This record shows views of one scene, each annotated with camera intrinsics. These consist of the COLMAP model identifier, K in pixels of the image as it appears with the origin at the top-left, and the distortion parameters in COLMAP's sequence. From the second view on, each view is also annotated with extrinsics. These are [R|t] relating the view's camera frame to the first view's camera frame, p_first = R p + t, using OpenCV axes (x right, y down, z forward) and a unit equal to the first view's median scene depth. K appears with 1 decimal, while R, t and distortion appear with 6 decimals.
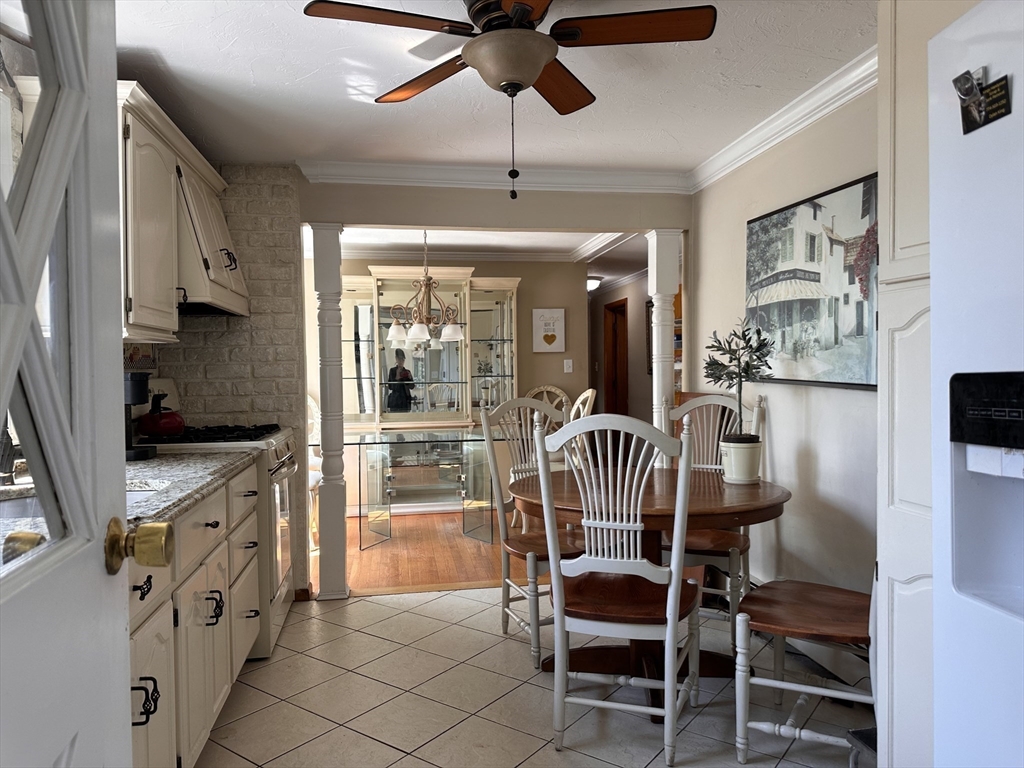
lens RADIAL K [[711.6, 0, 512.0], [0, 711.6, 384.0], [0, 0, 1]] dist [0.000732, -0.000526]
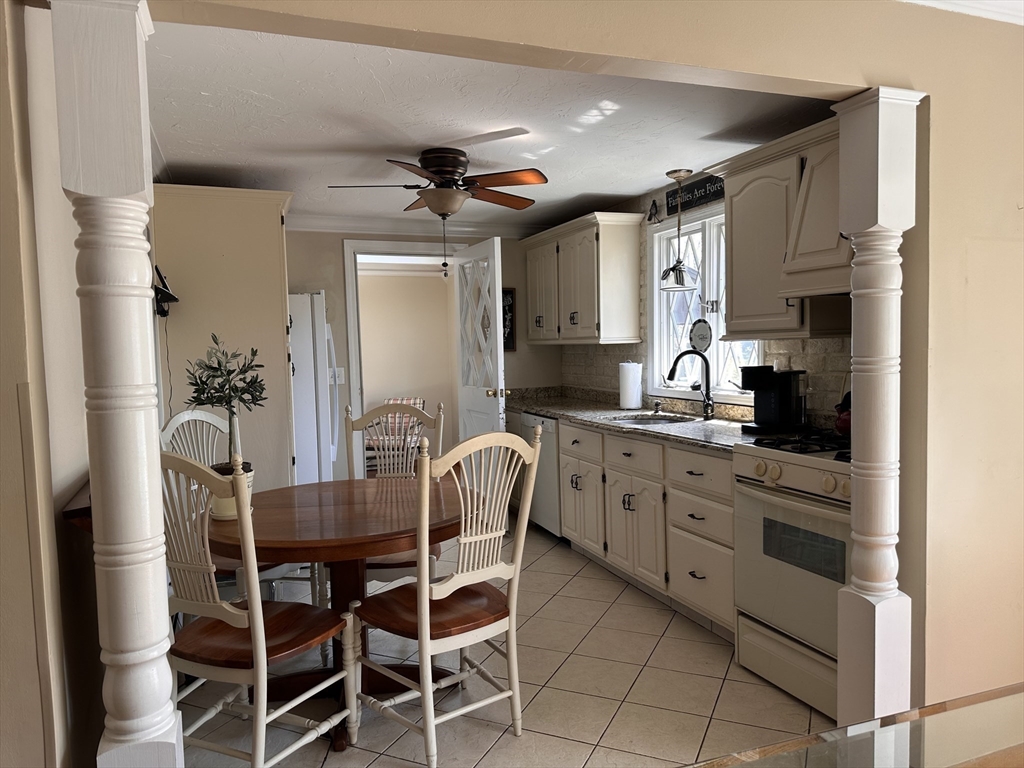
lens RADIAL K [[711.6, 0, 512.0], [0, 711.6, 384.0], [0, 0, 1]] dist [0.000732, -0.000526]
pose [[-0.977920, 0.051255, -0.202598, 0.115381], [0.036981, 0.996600, 0.073627, -0.066626], [0.205683, 0.064509, -0.976490, 1.511025]]
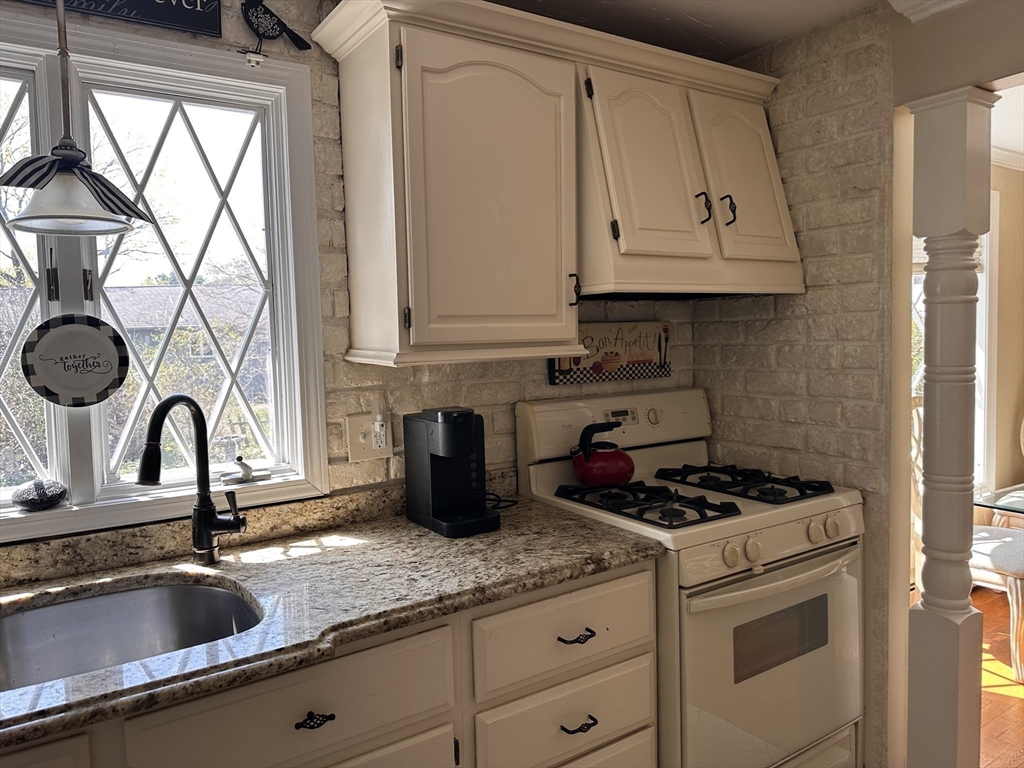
lens RADIAL K [[720.4, 0, 510.8], [0, 720.4, 372.8], [0, 0, 1]] dist [0.003257, 0.000495]
pose [[0.393947, 0.054627, -0.917508, 0.093067], [0.005027, 0.998089, 0.061583, -0.066301], [0.919119, -0.028873, 0.392920, 0.532256]]
